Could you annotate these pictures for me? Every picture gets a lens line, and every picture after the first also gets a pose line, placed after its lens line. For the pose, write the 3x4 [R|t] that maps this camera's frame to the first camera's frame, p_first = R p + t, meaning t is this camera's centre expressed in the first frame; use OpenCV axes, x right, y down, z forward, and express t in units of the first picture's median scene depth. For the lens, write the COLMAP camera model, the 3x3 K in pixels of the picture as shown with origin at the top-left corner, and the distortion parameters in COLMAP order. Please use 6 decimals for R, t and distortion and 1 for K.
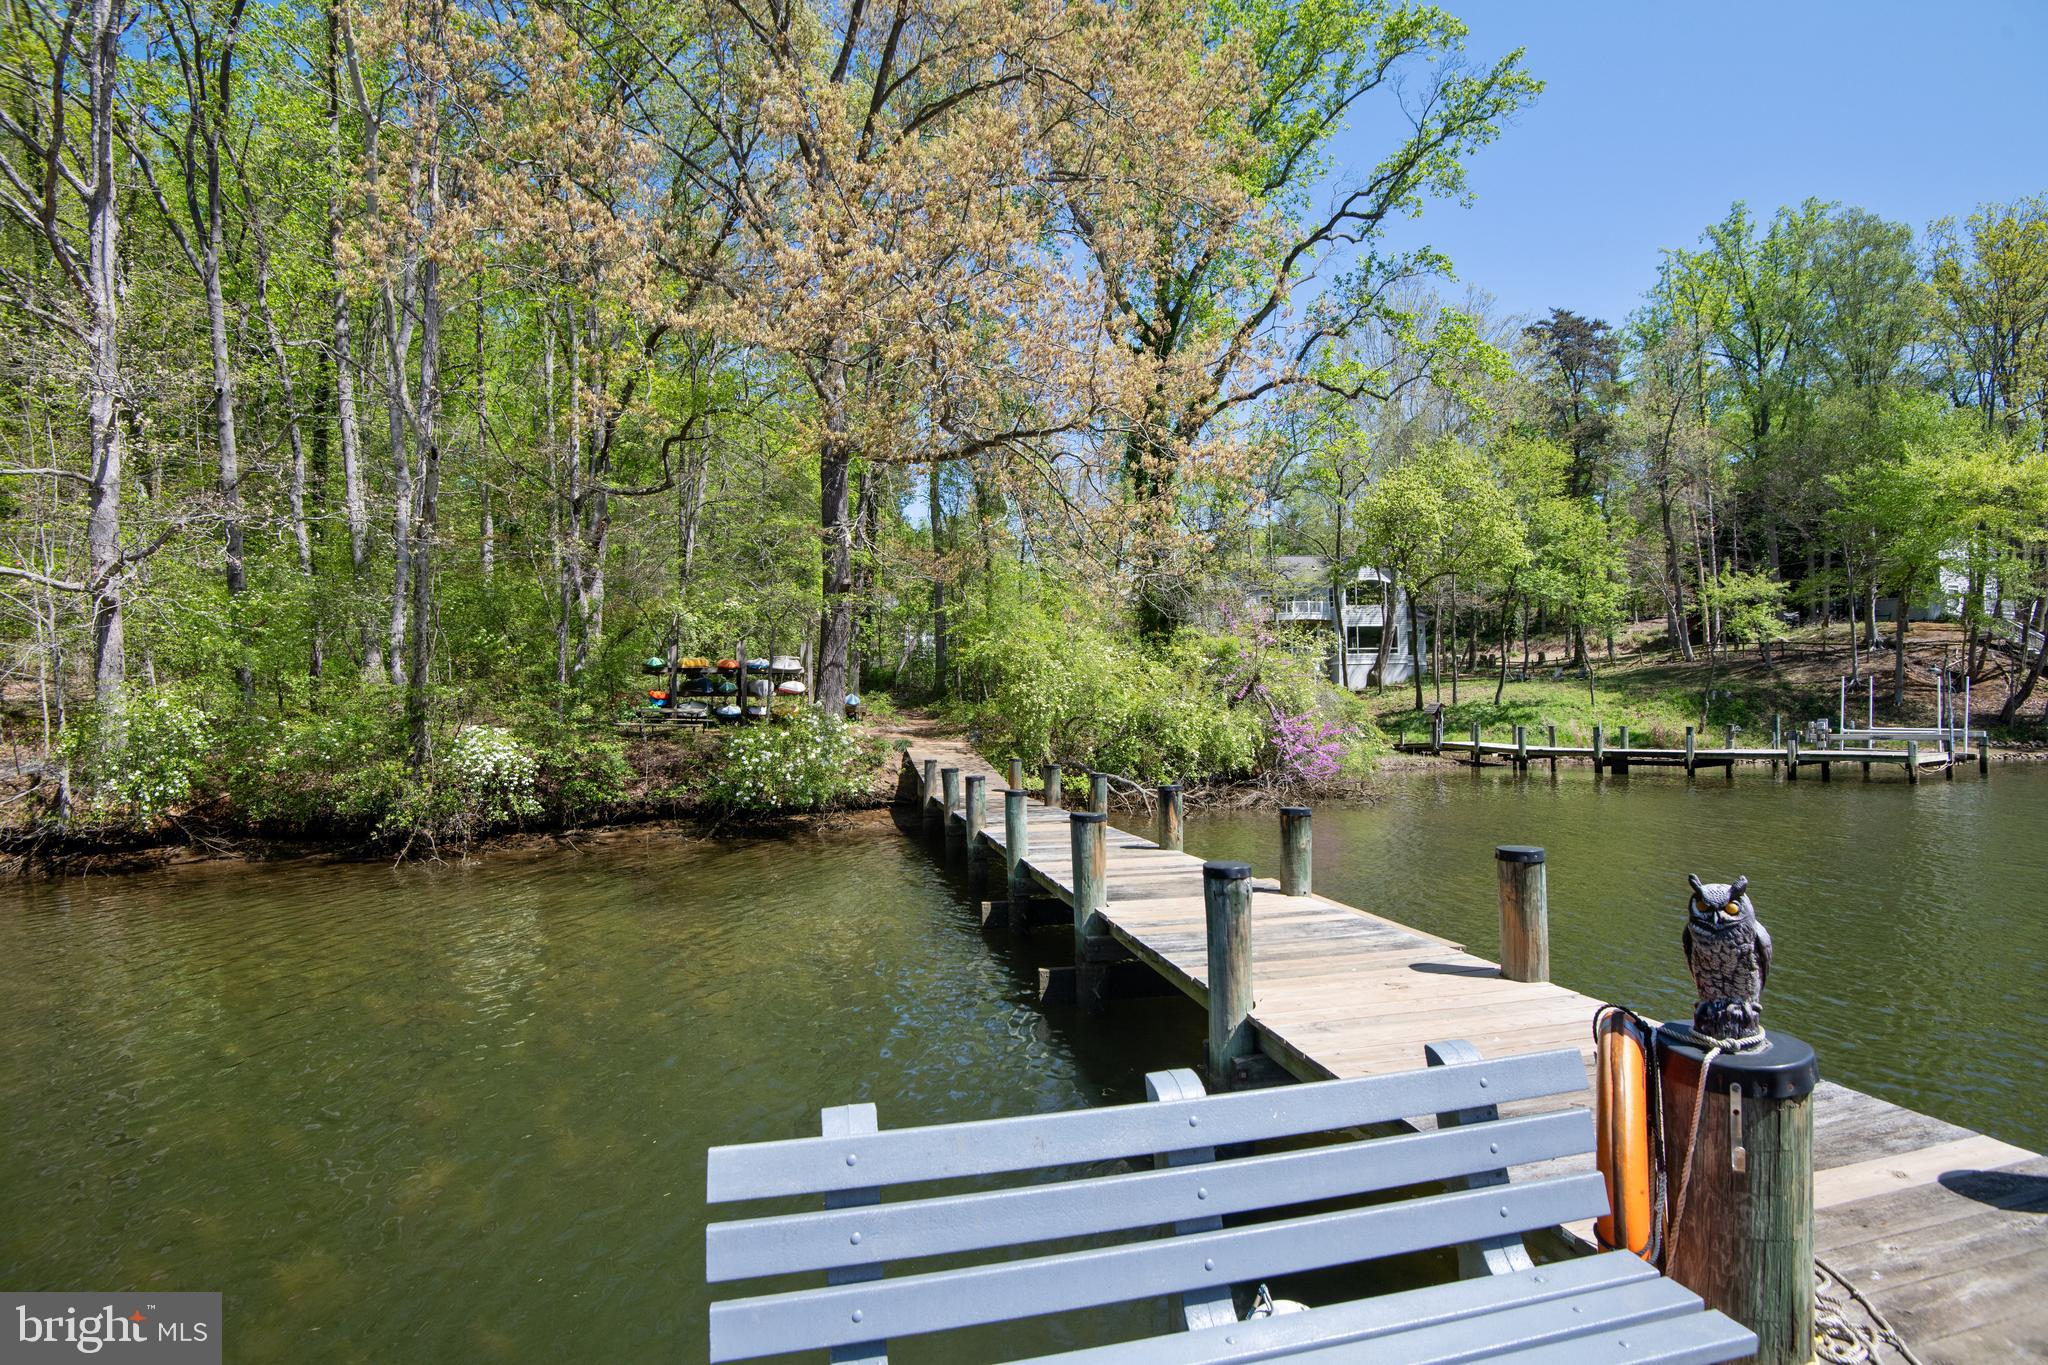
lens RADIAL K [[946.8, 0, 1024.0], [0, 946.8, 682.5], [0, 0, 1]] dist [-0.002212, -0.026530]
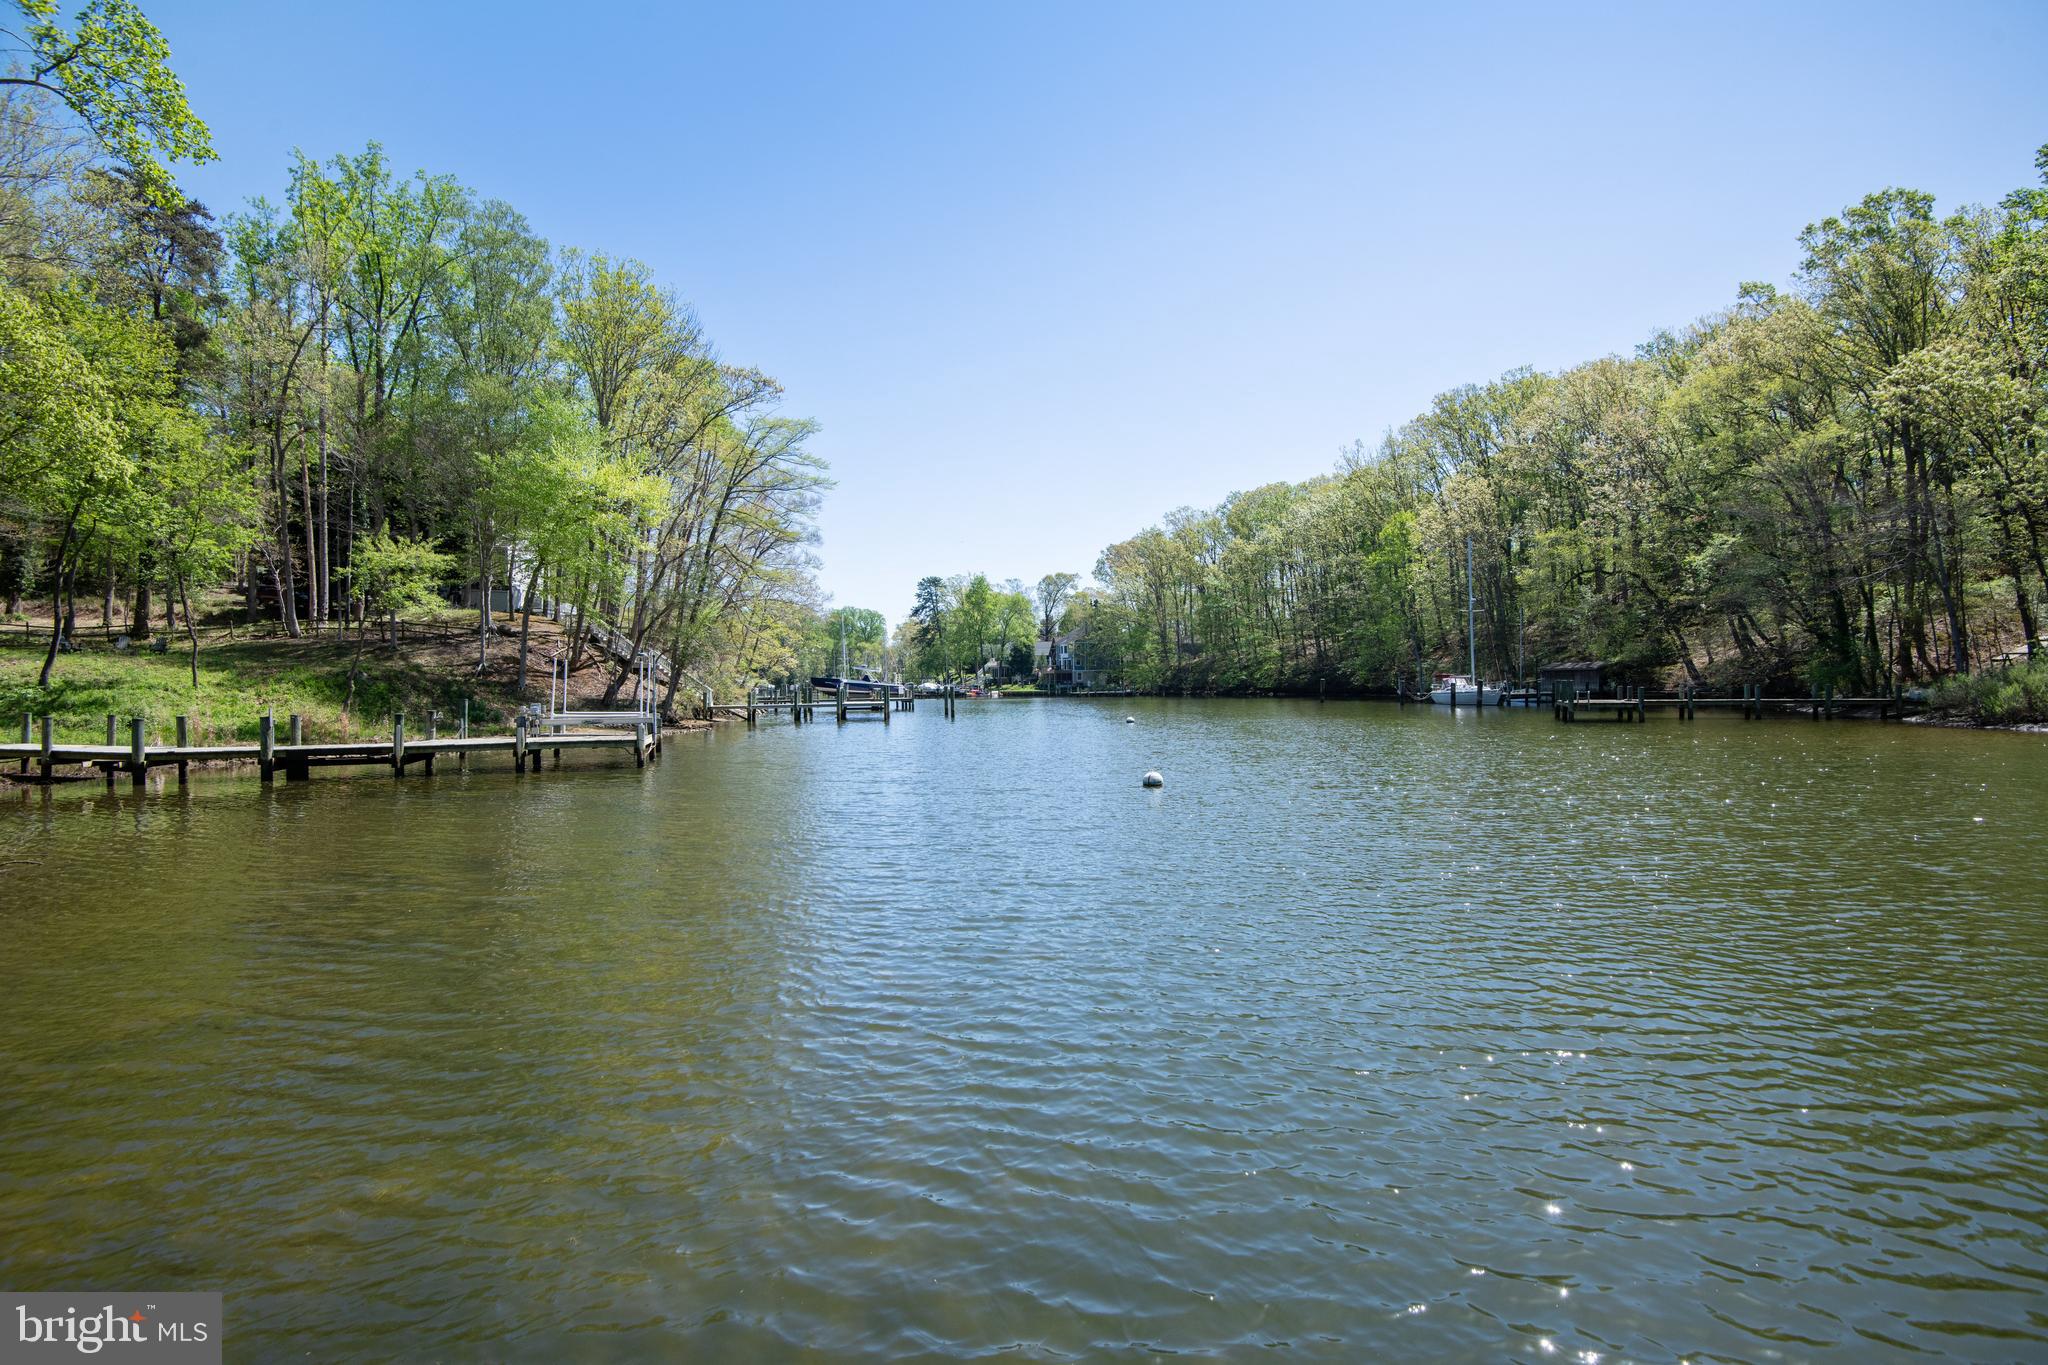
lens RADIAL K [[946.8, 0, 1024.0], [0, 946.8, 682.5], [0, 0, 1]] dist [-0.002212, -0.026530]
pose [[0.228376, 0.012624, 0.973491, 0.037878], [-0.027208, 0.999608, -0.006580, 0.007694], [-0.973193, -0.024984, 0.228630, 0.207318]]
